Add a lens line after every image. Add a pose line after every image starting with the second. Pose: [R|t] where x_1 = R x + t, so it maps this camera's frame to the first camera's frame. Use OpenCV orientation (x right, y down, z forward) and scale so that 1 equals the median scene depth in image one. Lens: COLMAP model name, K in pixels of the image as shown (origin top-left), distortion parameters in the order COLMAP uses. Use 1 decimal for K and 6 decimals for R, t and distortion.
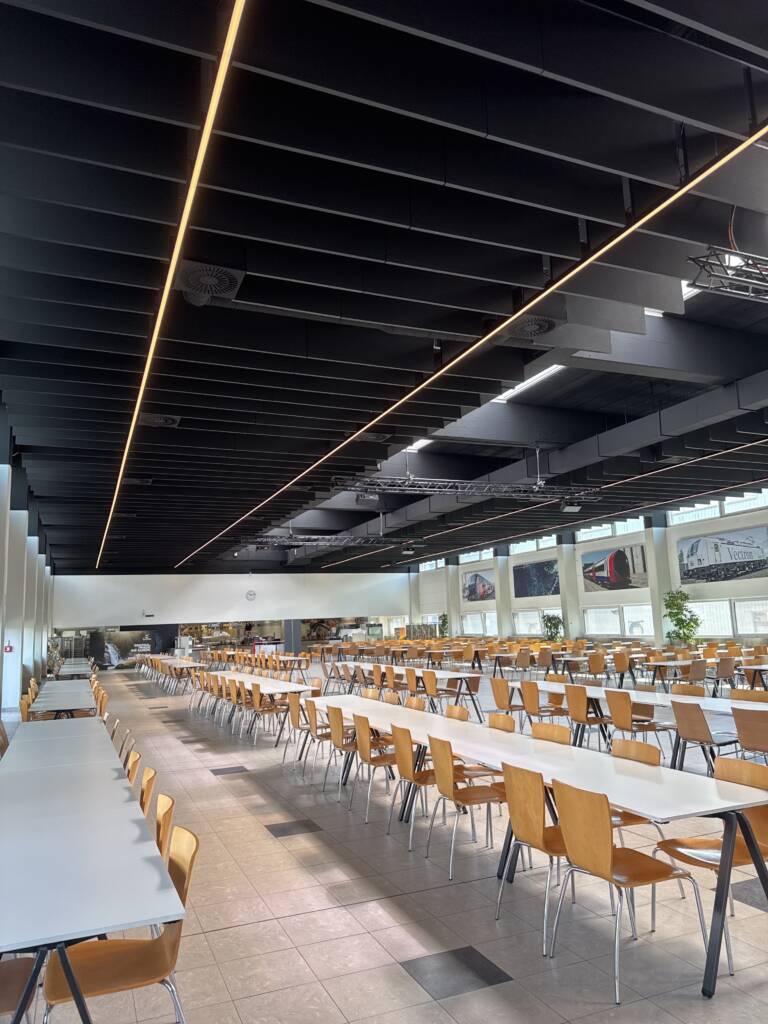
lens RADIAL K [[713.7, 0, 380.6], [0, 713.7, 513.4], [0, 0, 1]] dist [0.204155, -0.449058]
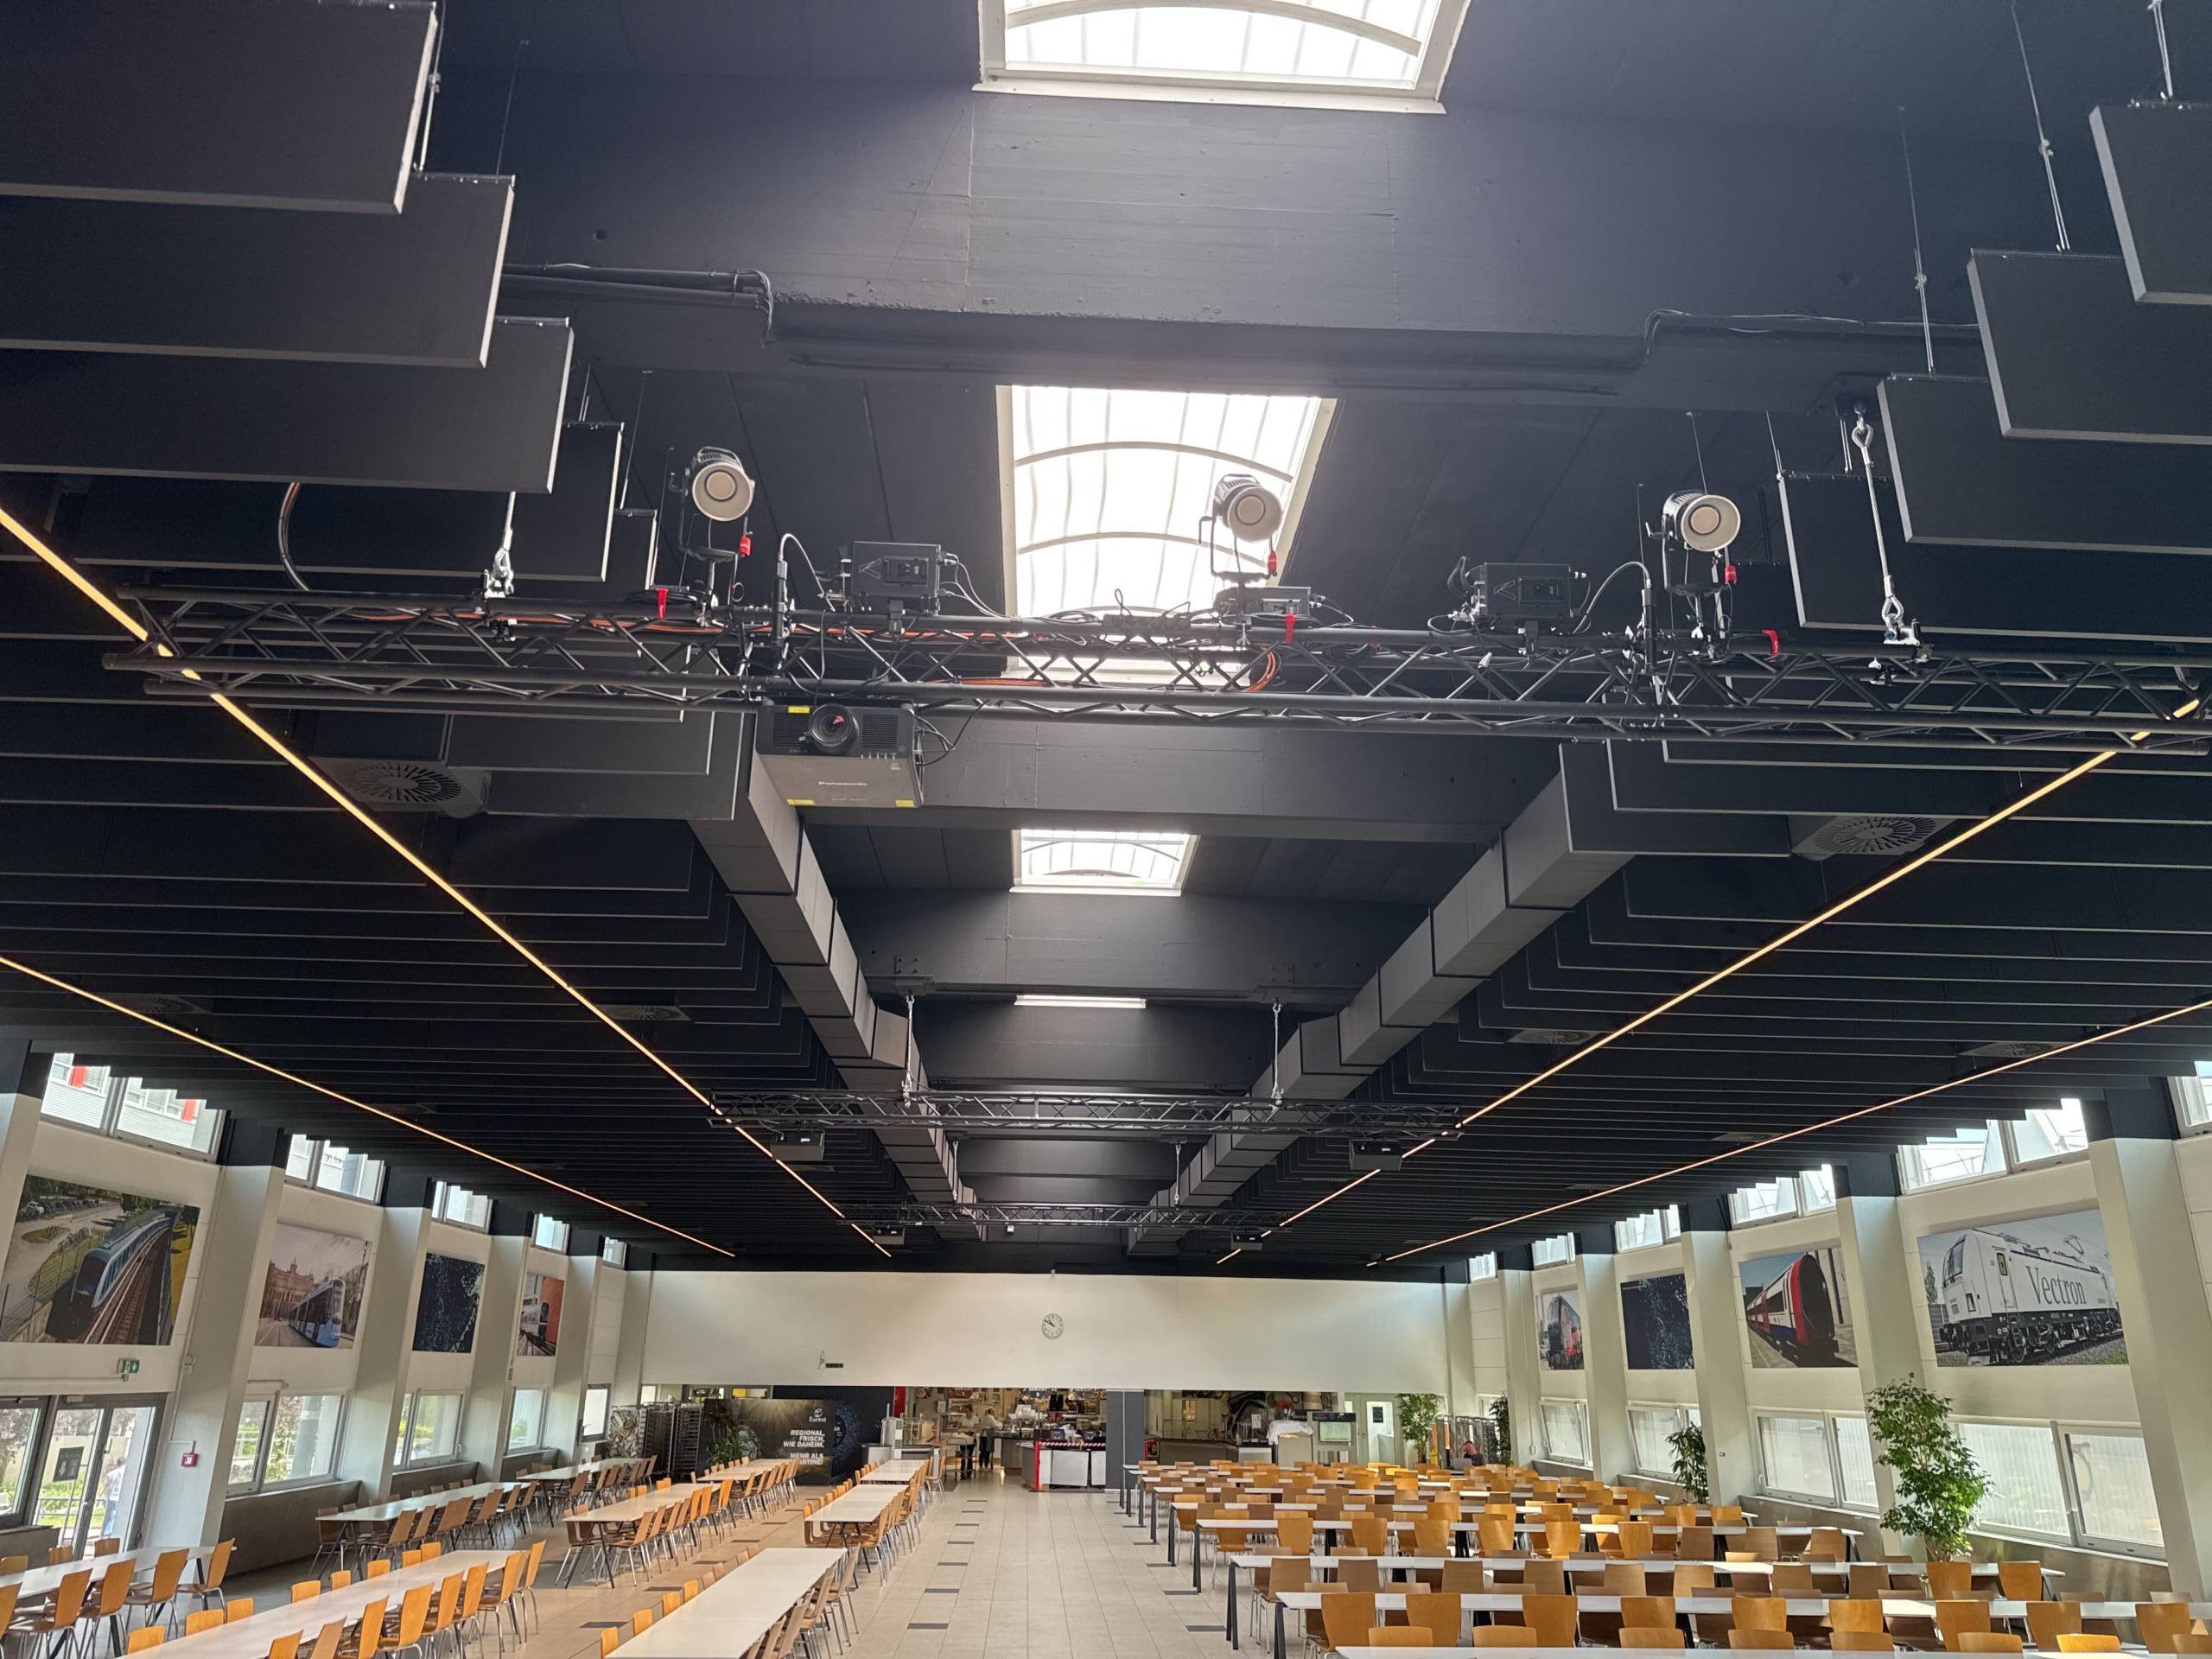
lens RADIAL K [[1562.2, 0, 1106.0], [0, 1562.2, 829.5], [0, 0, 1]] dist [0.064754, -0.080582]
pose [[0.938436, -0.068426, -0.338607, 0.259104], [0.008333, 0.984385, -0.175831, -0.021103], [0.345351, 0.162185, 0.924353, 0.101405]]
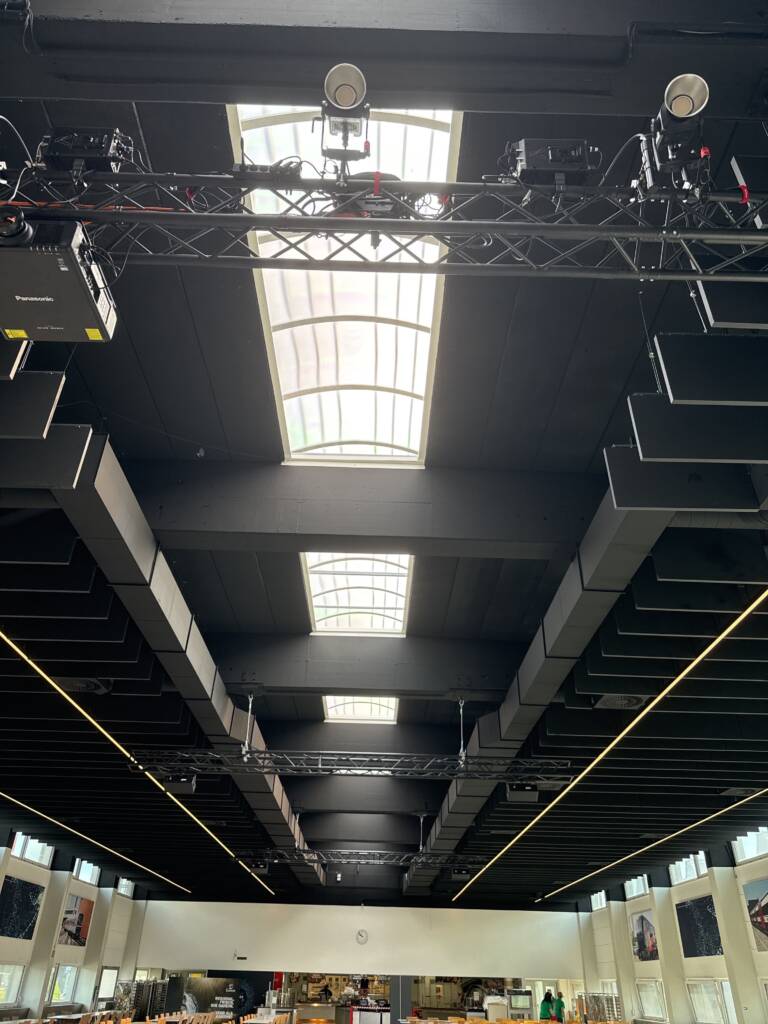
lens RADIAL K [[728.2, 0, 381.1], [0, 728.2, 515.2], [0, 0, 1]] dist [0.005488, -0.002899]
pose [[0.926305, -0.154676, -0.343560, 0.250219], [0.003449, 0.915290, -0.402780, 0.016139], [0.376758, 0.371913, 0.848372, 0.197415]]
